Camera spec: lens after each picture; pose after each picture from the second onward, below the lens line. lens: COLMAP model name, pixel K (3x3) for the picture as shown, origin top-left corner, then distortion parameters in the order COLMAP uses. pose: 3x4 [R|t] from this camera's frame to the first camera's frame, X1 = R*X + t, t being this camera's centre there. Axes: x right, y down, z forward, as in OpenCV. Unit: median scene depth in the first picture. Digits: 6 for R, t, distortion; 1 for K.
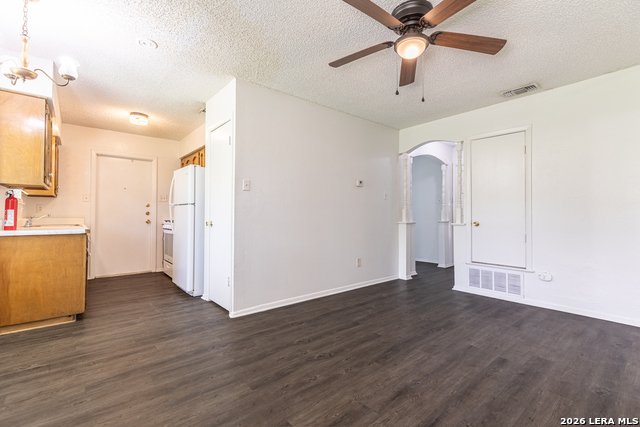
lens RADIAL K [[293.5, 0, 316.9], [0, 293.5, 211.7], [0, 0, 1]] dist [0.000746, 0.000715]
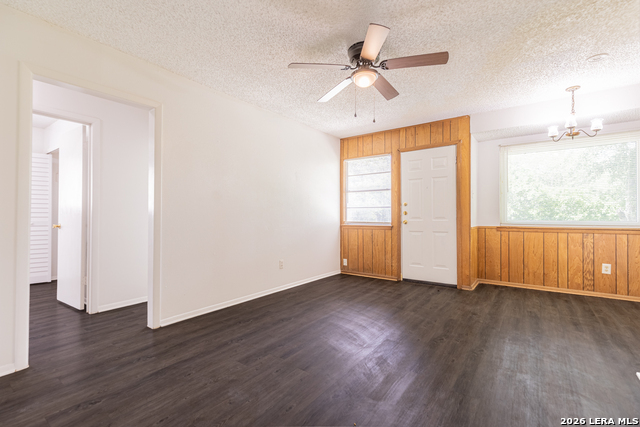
lens RADIAL K [[293.5, 0, 319.1], [0, 293.5, 214.7], [0, 0, 1]] dist [0.000746, 0.000715]
pose [[-0.972383, 0.000724, -0.233389, 0.767464], [0.006125, 0.999730, -0.022419, 0.030003], [0.233309, -0.023229, -0.972125, 2.078182]]
